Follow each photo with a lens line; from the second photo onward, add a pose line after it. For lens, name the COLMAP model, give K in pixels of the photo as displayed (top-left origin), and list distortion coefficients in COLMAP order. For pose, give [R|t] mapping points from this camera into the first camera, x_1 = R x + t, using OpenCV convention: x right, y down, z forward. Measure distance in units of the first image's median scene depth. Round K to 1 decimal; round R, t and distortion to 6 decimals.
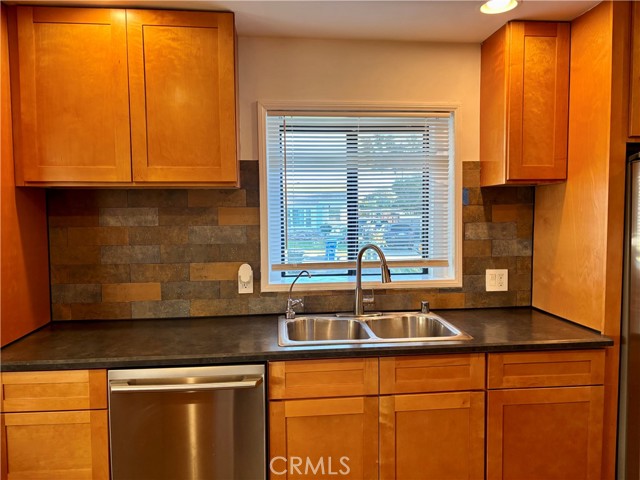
lens RADIAL K [[484.9, 0, 321.5], [0, 484.9, 241.0], [0, 0, 1]] dist [0.039118, -0.054538]
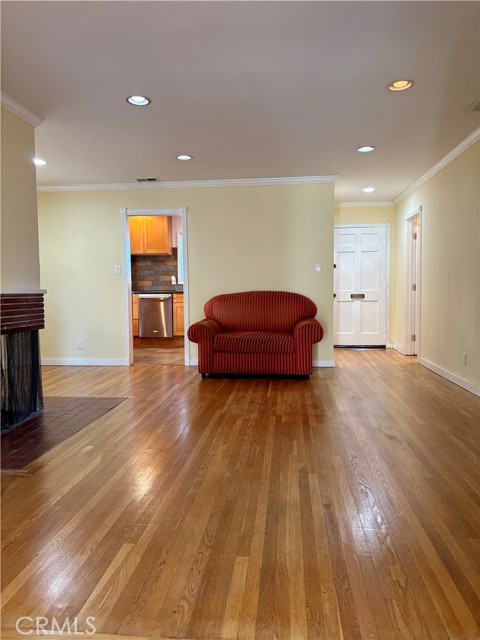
lens RADIAL K [[484.9, 0, 244.9], [0, 484.9, 321.7], [0, 0, 1]] dist [0.039118, -0.054538]
pose [[0.981813, 0.011898, -0.189475, 1.067859], [-0.011009, 0.999923, 0.005745, 0.365123], [0.189529, -0.003554, 0.981869, -2.491158]]
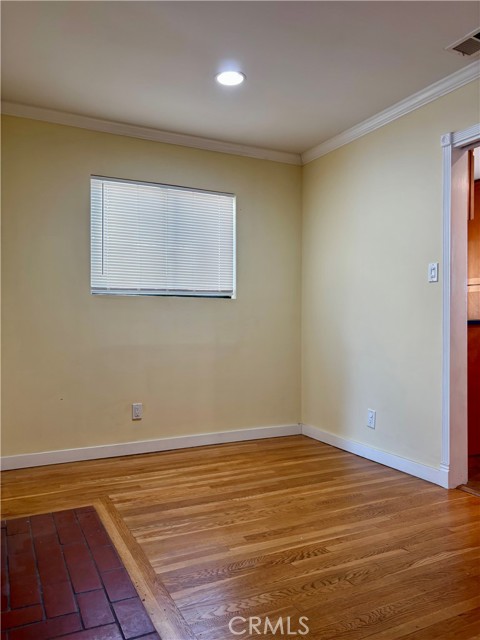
lens RADIAL K [[484.9, 0, 240.4], [0, 484.9, 319.7], [0, 0, 1]] dist [0.039118, -0.054538]
pose [[0.351728, 0.006932, -0.936077, 0.854922], [-0.064896, 0.997747, -0.016996, 0.277055], [0.933850, 0.066726, 0.351386, -0.894002]]
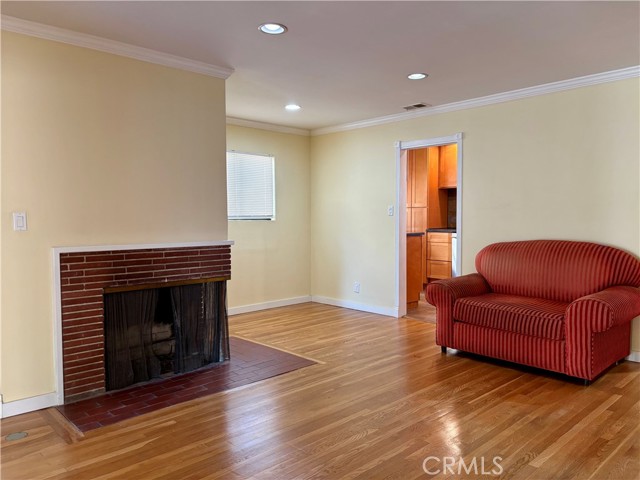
lens RADIAL K [[484.9, 0, 319.6], [0, 484.9, 239.2], [0, 0, 1]] dist [0.039118, -0.054538]
pose [[0.611653, 0.044712, -0.789862, 1.564378], [-0.049377, 0.998613, 0.018292, 0.222407], [0.789584, 0.027813, 0.613012, -1.763387]]
